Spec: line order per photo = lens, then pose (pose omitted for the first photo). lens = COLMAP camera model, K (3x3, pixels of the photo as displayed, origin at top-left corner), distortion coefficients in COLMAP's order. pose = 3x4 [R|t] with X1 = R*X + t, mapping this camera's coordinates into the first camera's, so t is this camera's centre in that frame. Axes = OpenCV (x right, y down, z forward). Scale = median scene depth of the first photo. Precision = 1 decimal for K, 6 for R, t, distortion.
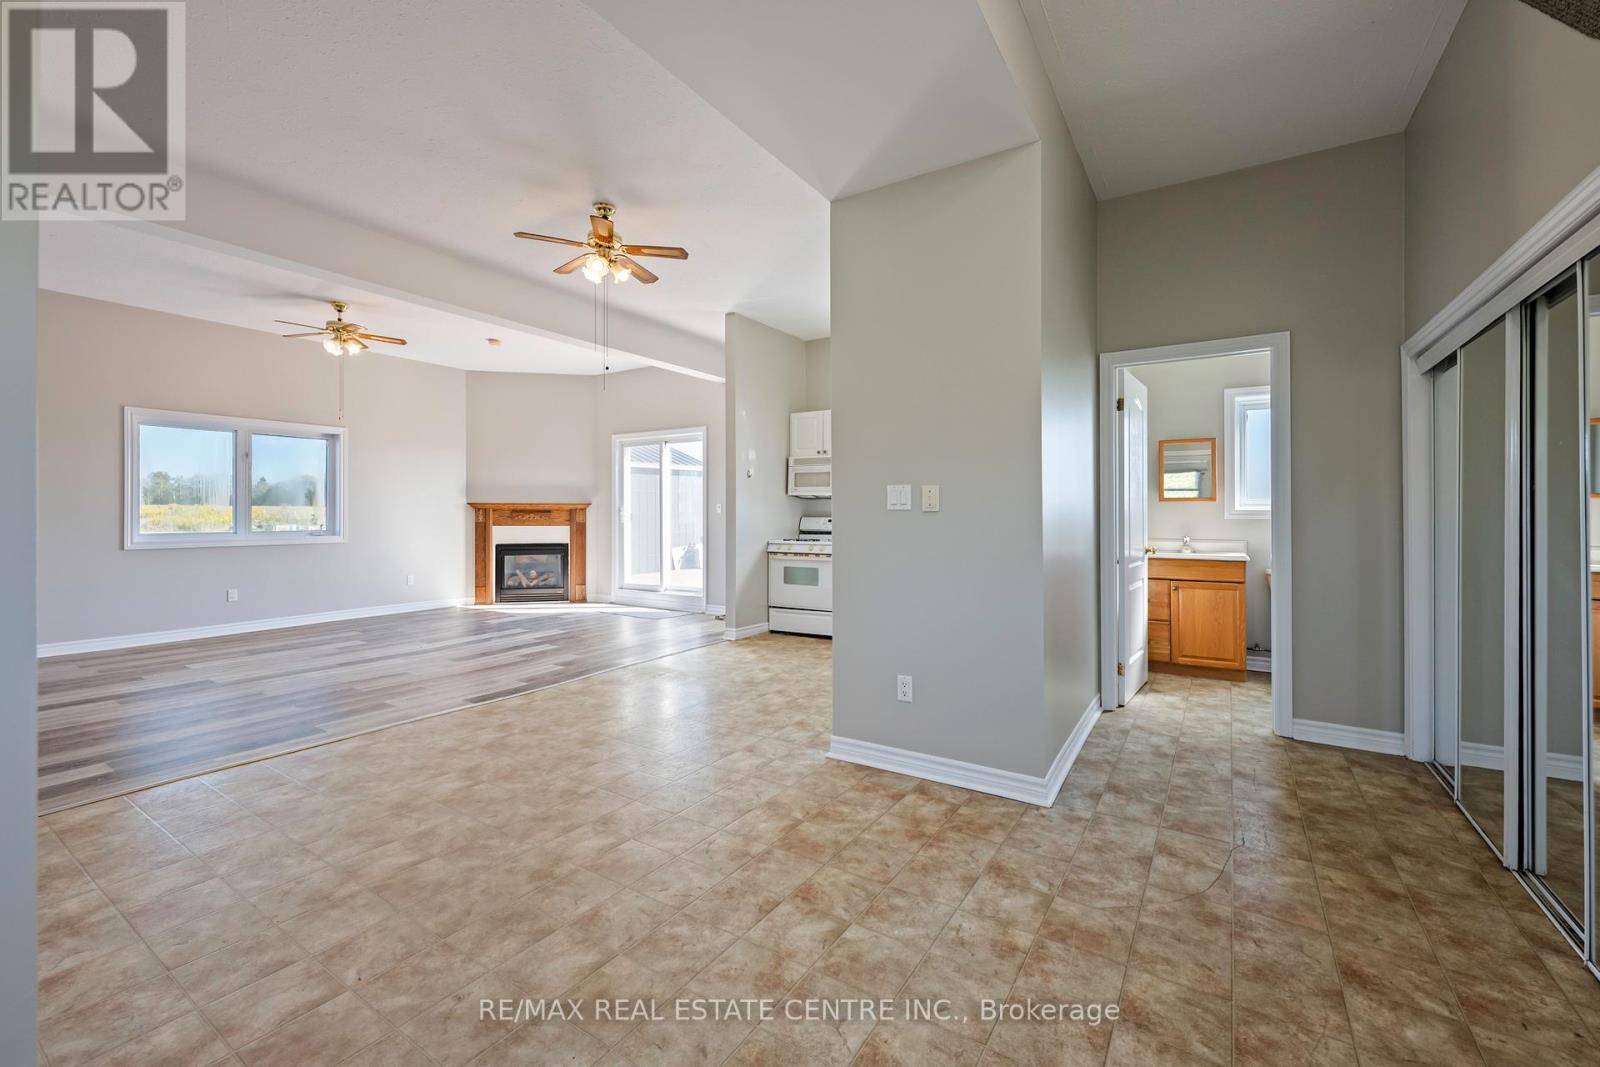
lens RADIAL K [[672.4, 0, 808.9], [0, 672.4, 516.5], [0, 0, 1]] dist [-0.005939, -0.000337]
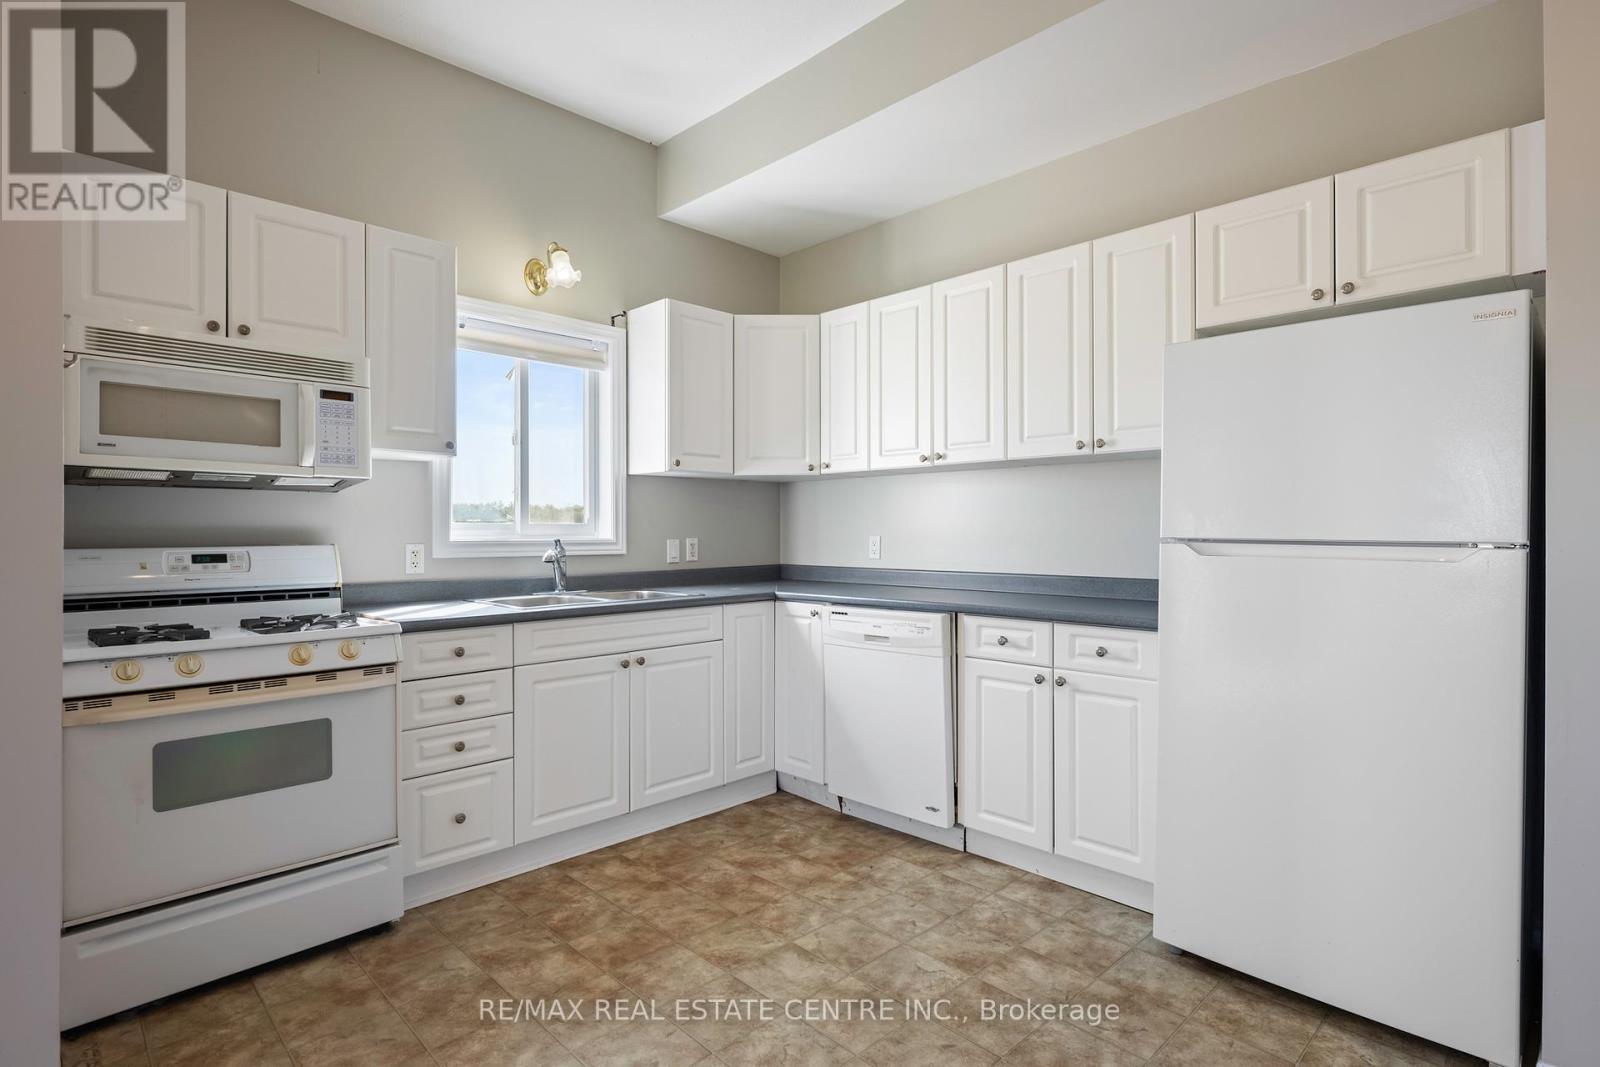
lens RADIAL K [[803.0, 0, 800.2], [0, 803.0, 529.8], [0, 0, 1]] dist [0.000568, 0.000116]
pose [[0.215111, -0.001224, 0.976589, -0.283102], [0.006751, 0.999977, -0.000234, -0.005751], [-0.976566, 0.006643, 0.215114, 0.696750]]
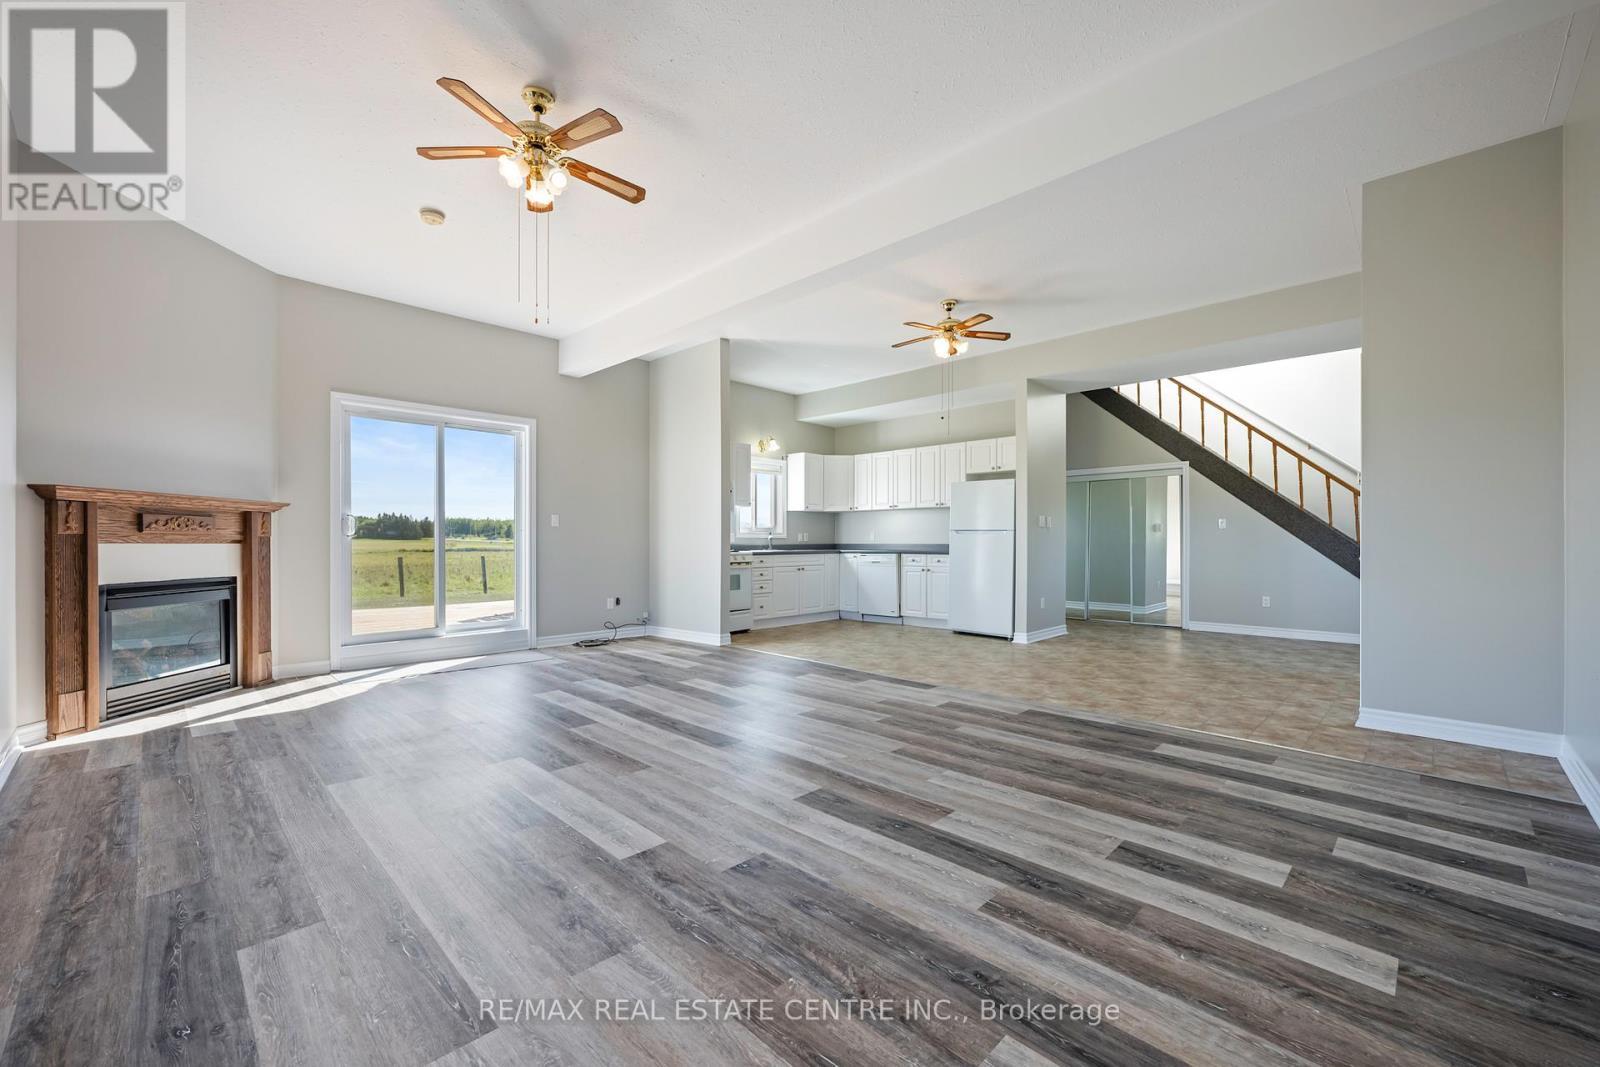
lens RADIAL K [[625.9, 0, 763.5], [0, 625.9, 536.3], [0, 0, 1]] dist [0.000618, -0.000034]
pose [[0.254742, 0.007548, 0.966980, -1.017537], [0.001542, 0.999965, -0.008212, 0.017282], [-0.967008, 0.003583, 0.254722, 0.657825]]
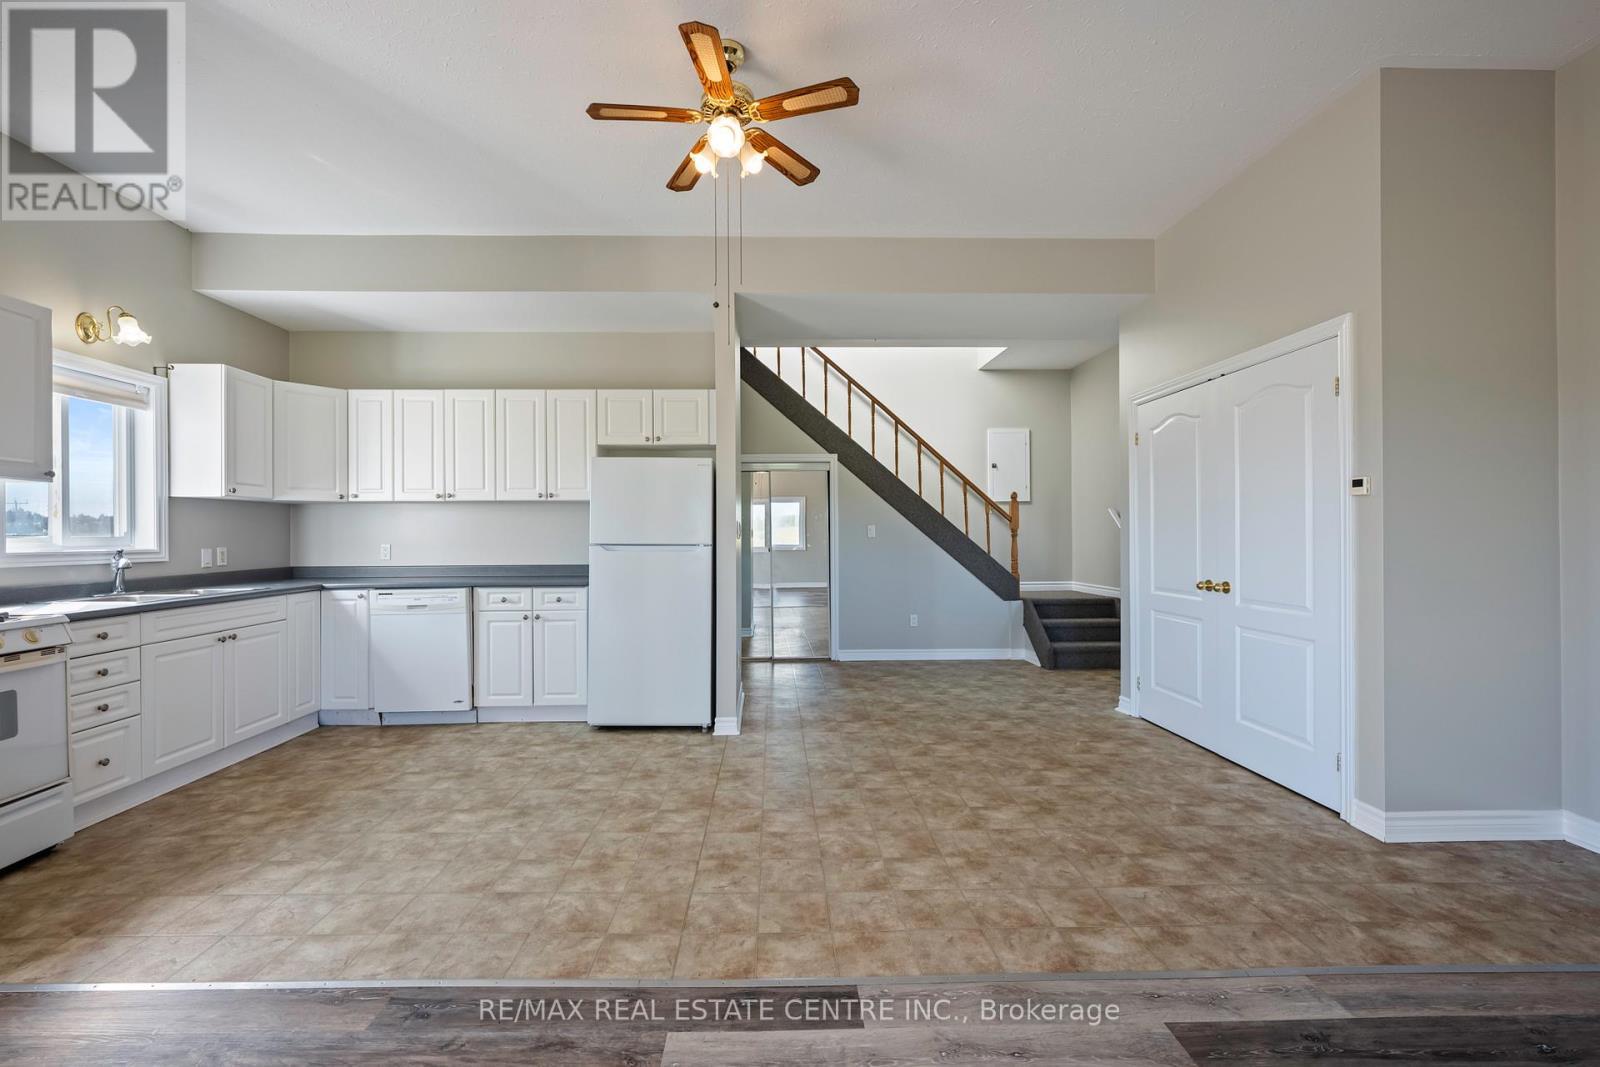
lens RADIAL K [[672.4, 0, 769.4], [0, 672.4, 534.0], [0, 0, 1]] dist [-0.005939, -0.000337]
pose [[-0.546999, 0.002318, 0.837130, -0.531716], [0.008048, 0.999965, 0.002489, -0.010436], [-0.837095, 0.008099, -0.546998, 0.821243]]
